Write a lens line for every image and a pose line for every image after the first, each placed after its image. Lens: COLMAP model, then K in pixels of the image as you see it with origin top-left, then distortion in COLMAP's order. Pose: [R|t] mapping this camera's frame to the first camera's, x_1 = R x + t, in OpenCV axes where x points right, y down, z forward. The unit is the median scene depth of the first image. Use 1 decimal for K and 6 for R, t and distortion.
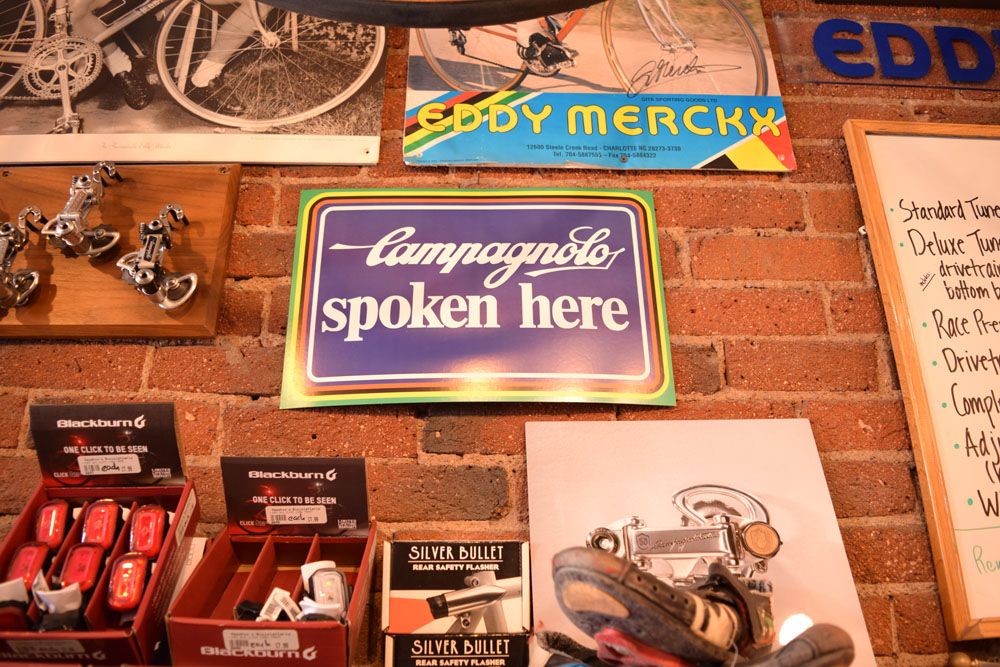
lens RADIAL K [[775.6, 0, 500.4], [0, 775.6, 335.1], [0, 0, 1]] dist [-0.089133, 0.017079]
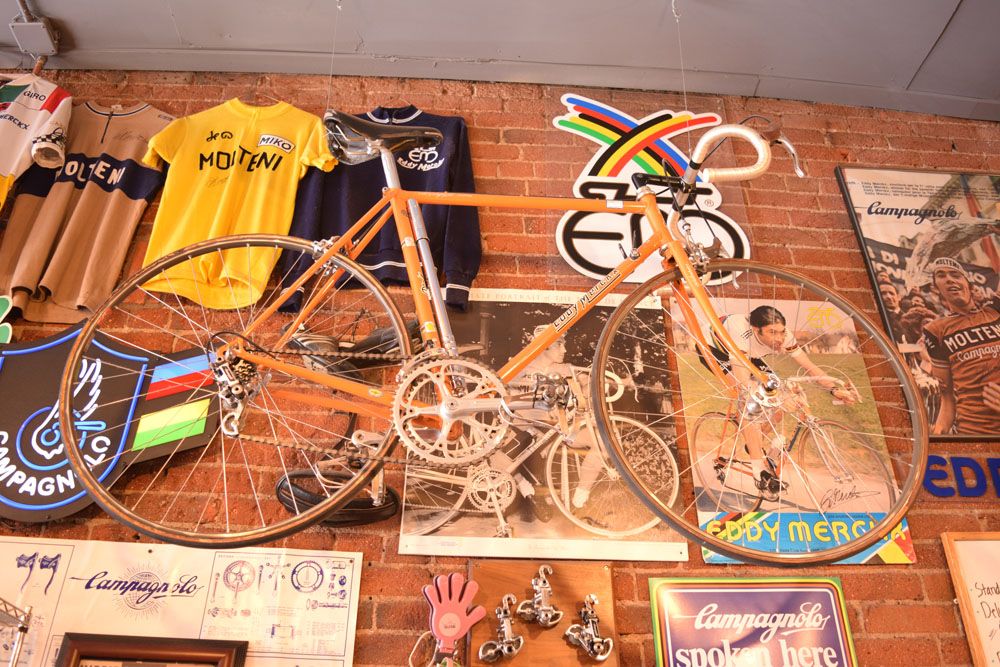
lens RADIAL K [[836.5, 0, 499.2], [0, 836.5, 332.7], [0, 0, 1]] dist [-0.083845, 0.017775]
pose [[0.999092, 0.028152, 0.031964, -0.654584], [-0.022796, 0.987325, -0.157064, -0.423083], [-0.035981, 0.156193, 0.987071, -0.913041]]
